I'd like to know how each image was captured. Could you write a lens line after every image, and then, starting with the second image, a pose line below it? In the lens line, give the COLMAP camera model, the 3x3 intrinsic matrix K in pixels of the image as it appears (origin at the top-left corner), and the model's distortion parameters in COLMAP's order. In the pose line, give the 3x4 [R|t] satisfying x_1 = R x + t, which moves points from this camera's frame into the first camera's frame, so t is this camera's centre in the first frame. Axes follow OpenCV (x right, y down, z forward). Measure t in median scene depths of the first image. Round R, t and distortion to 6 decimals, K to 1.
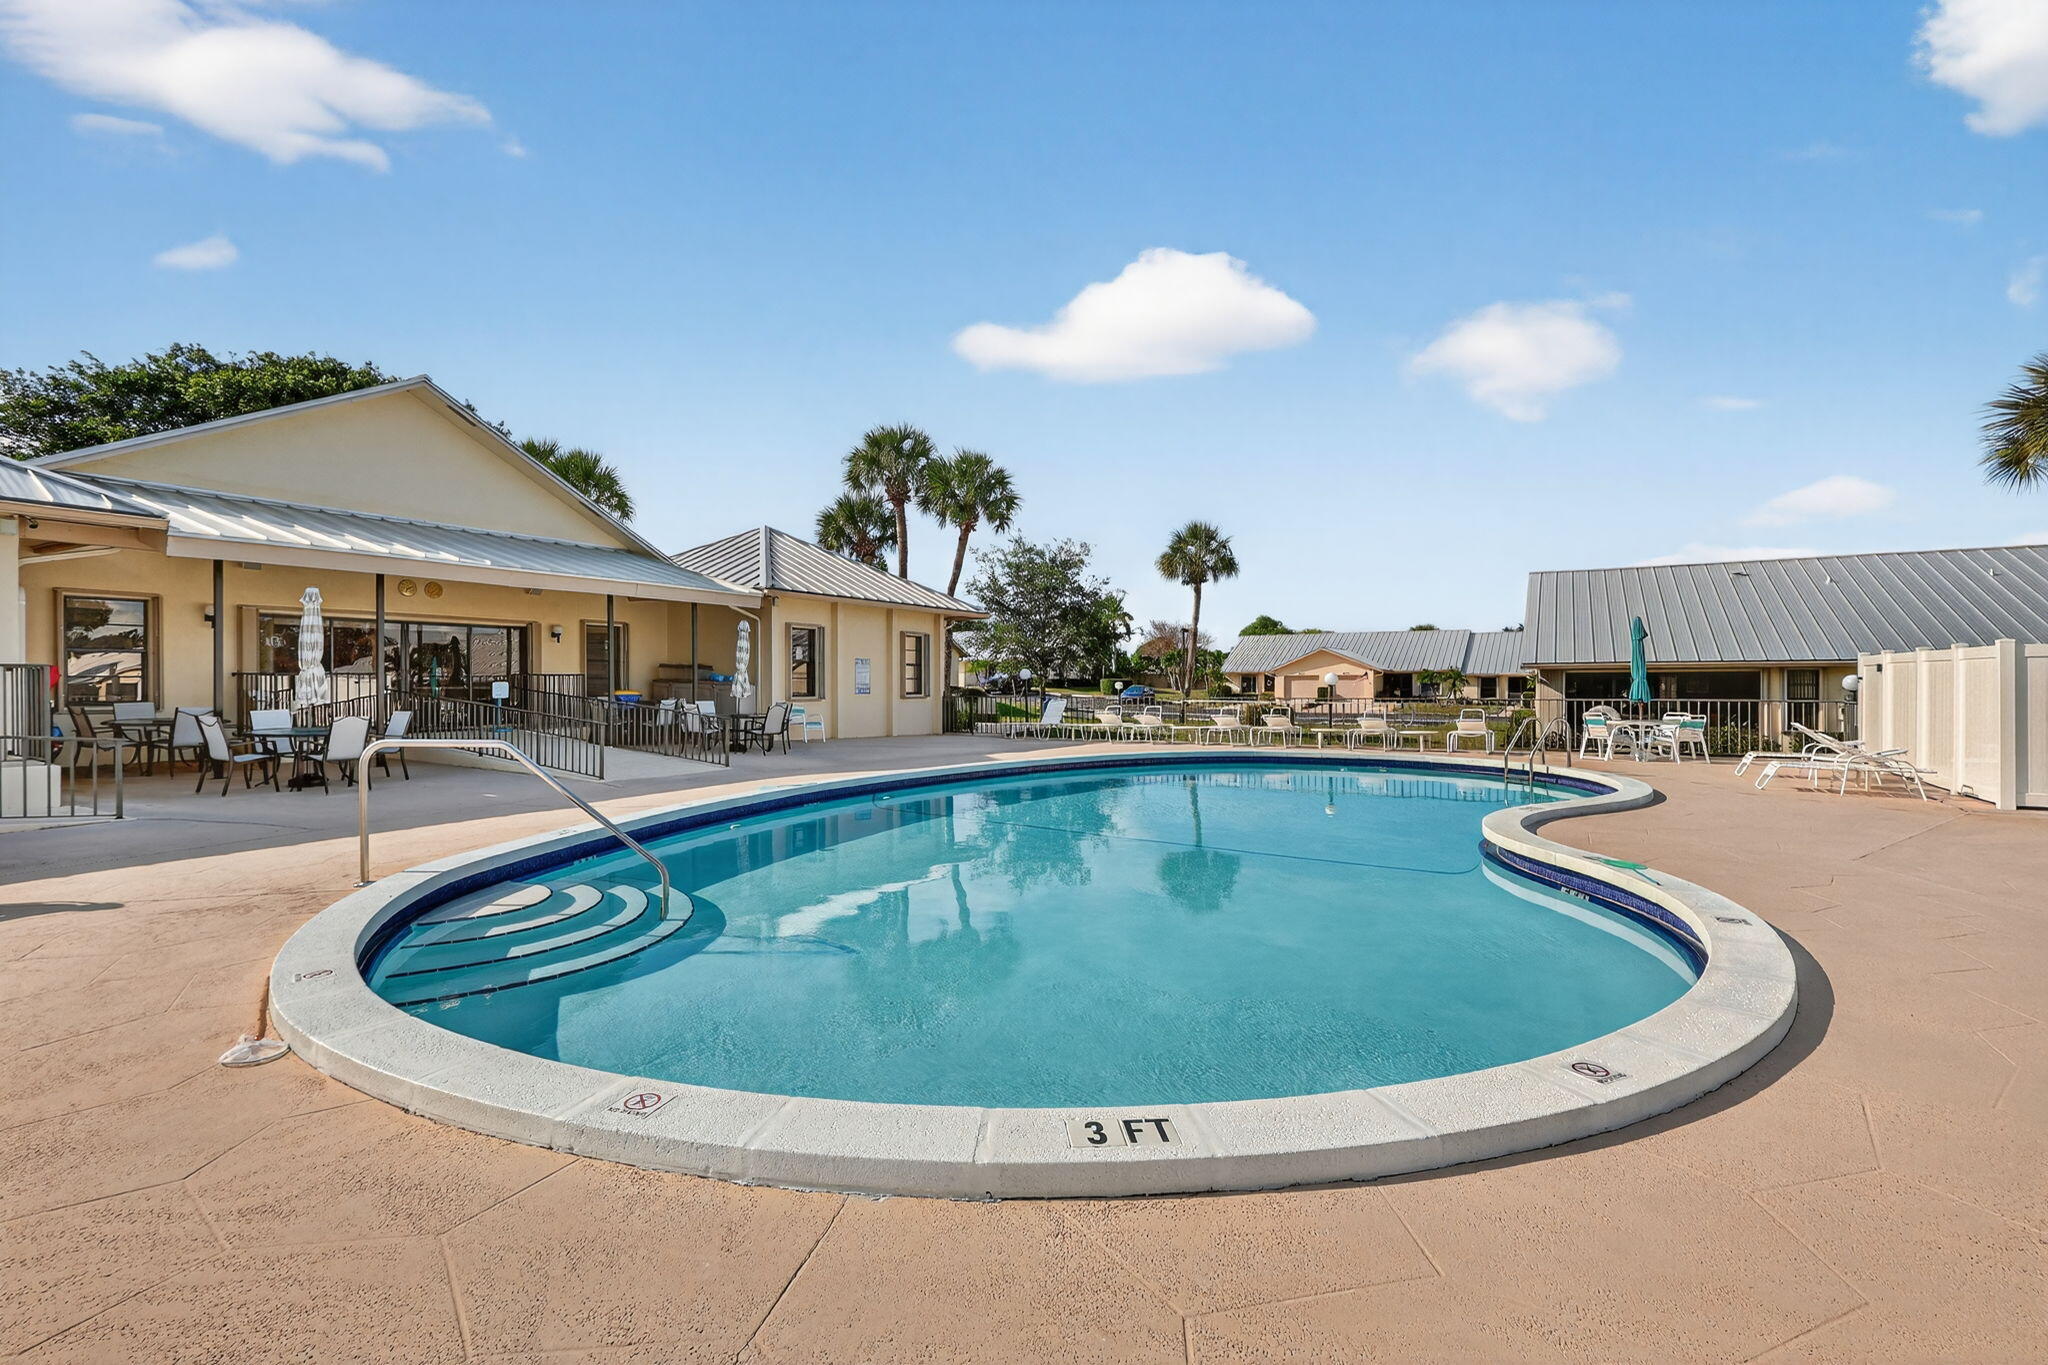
lens RADIAL K [[953.3, 0, 1031.0], [0, 953.3, 690.2], [0, 0, 1]] dist [0.001163, 0.000231]
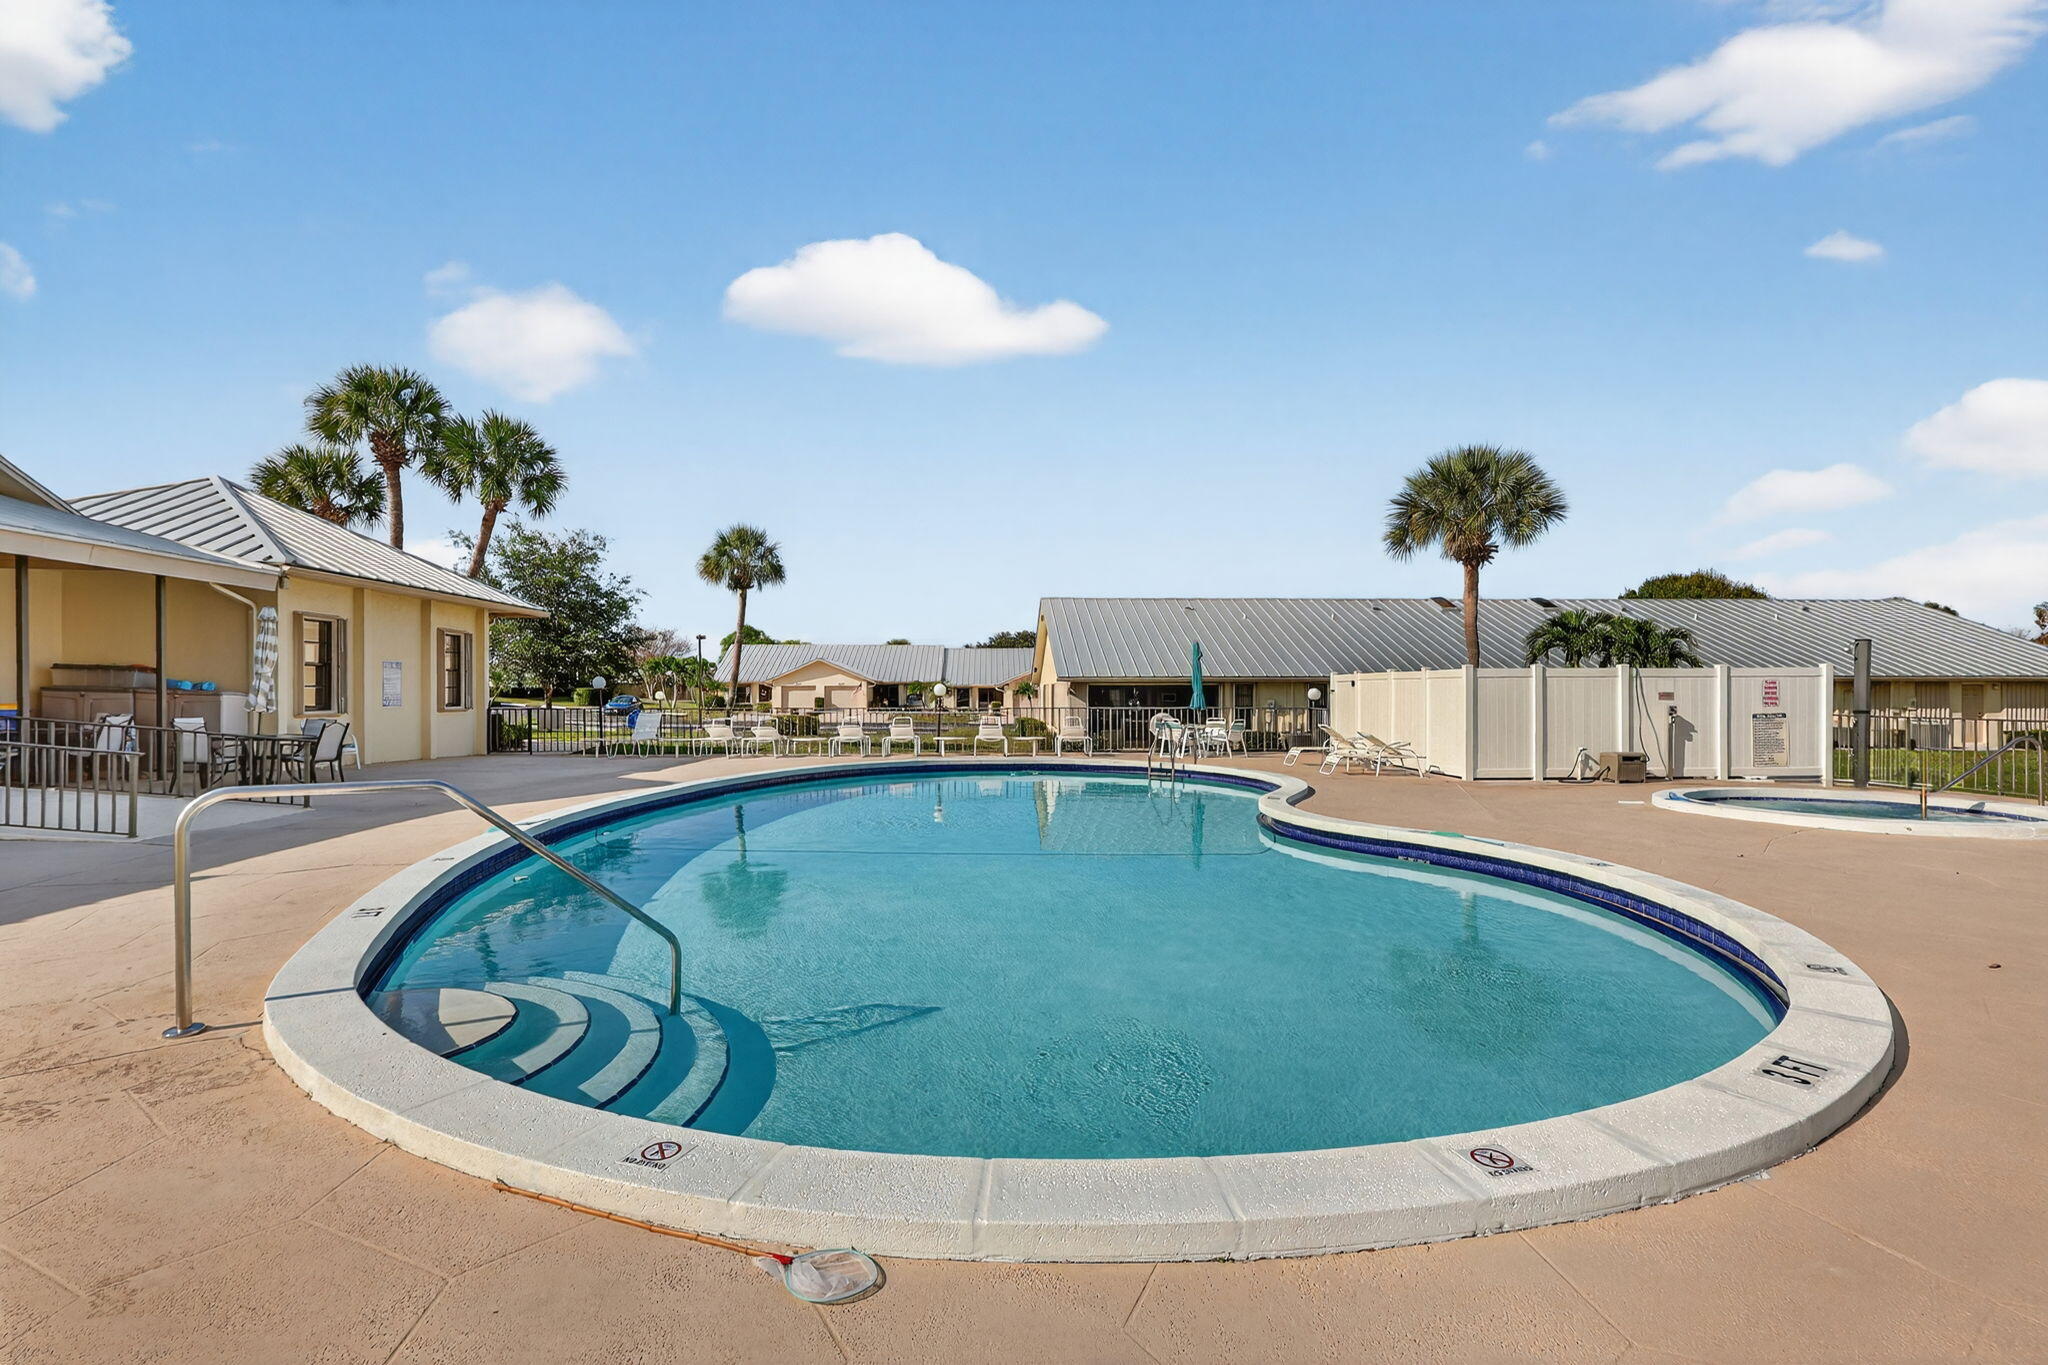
lens RADIAL K [[953.3, 0, 1031.0], [0, 953.3, 690.2], [0, 0, 1]] dist [0.001163, 0.000231]
pose [[0.841975, 0.003832, 0.539502, -0.119908], [0.001788, 0.999949, -0.009894, -0.000427], [-0.539513, 0.009295, 0.841926, 0.044479]]
